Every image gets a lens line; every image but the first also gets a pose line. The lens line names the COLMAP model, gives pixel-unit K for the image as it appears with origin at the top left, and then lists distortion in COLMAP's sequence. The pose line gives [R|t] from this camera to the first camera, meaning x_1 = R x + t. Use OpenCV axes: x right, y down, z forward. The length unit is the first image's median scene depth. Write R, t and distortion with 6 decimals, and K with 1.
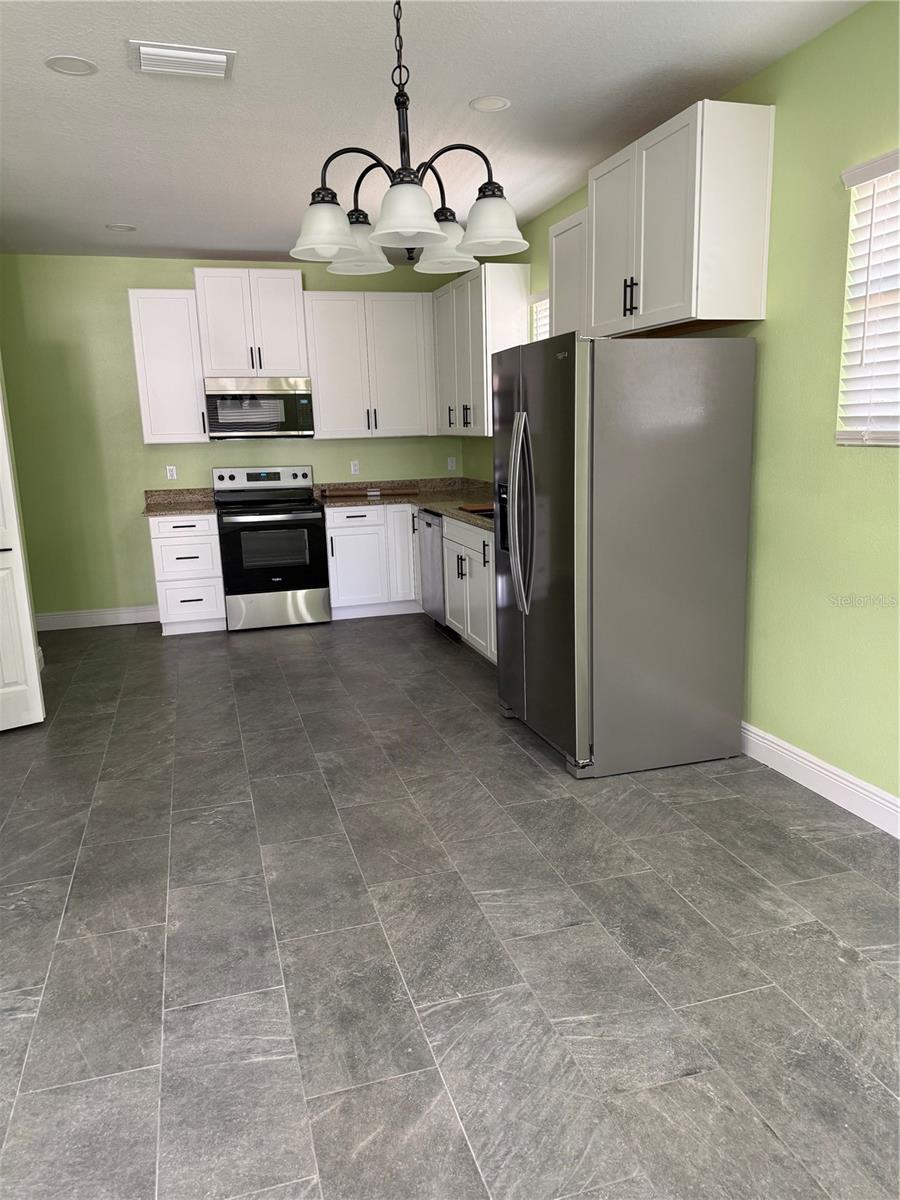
lens RADIAL K [[837.8, 0, 453.0], [0, 837.8, 600.5], [0, 0, 1]] dist [0.053905, -0.051580]
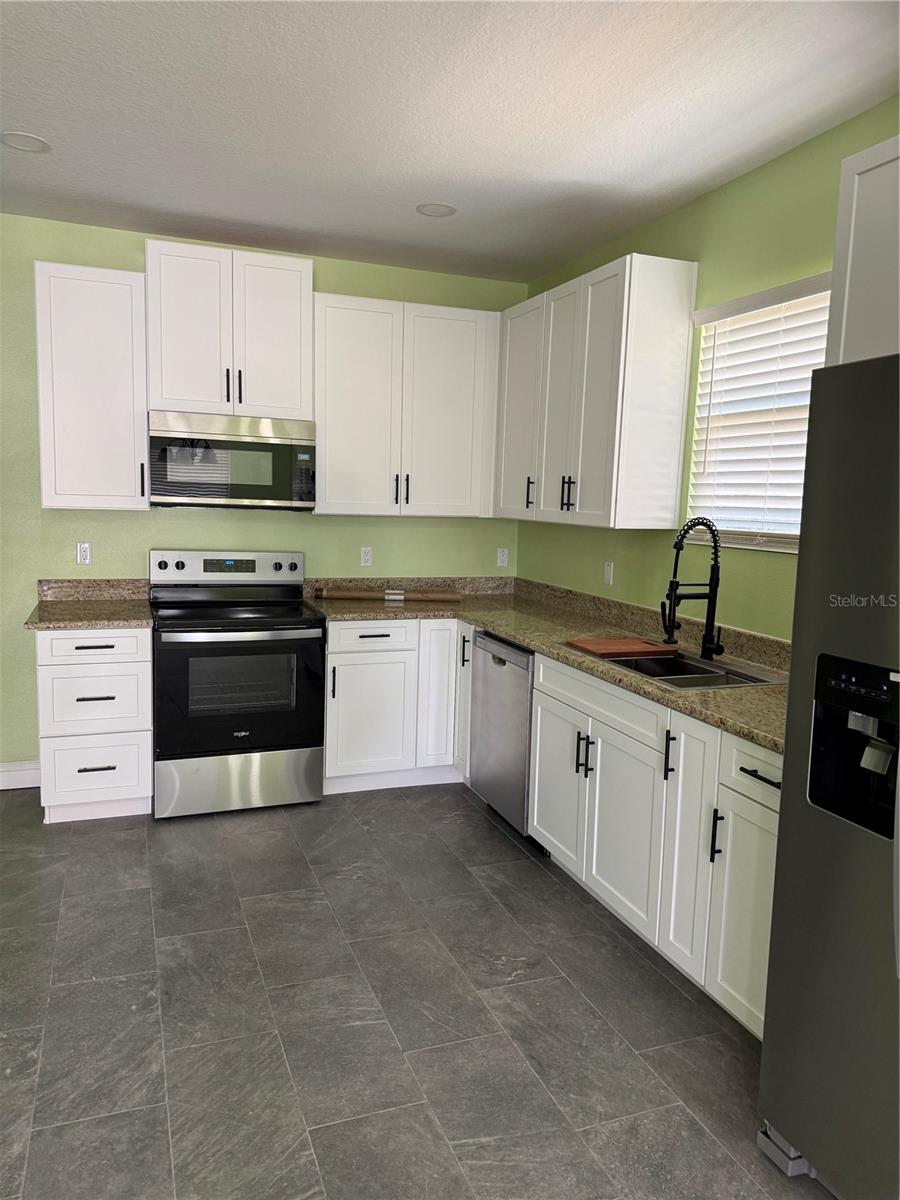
lens RADIAL K [[837.8, 0, 451.8], [0, 837.8, 575.8], [0, 0, 1]] dist [0.053905, -0.051580]
pose [[0.995754, 0.049046, 0.077900, -0.109616], [-0.040383, 0.993207, -0.109133, -0.079404], [-0.082723, 0.105524, 0.990970, 0.359204]]
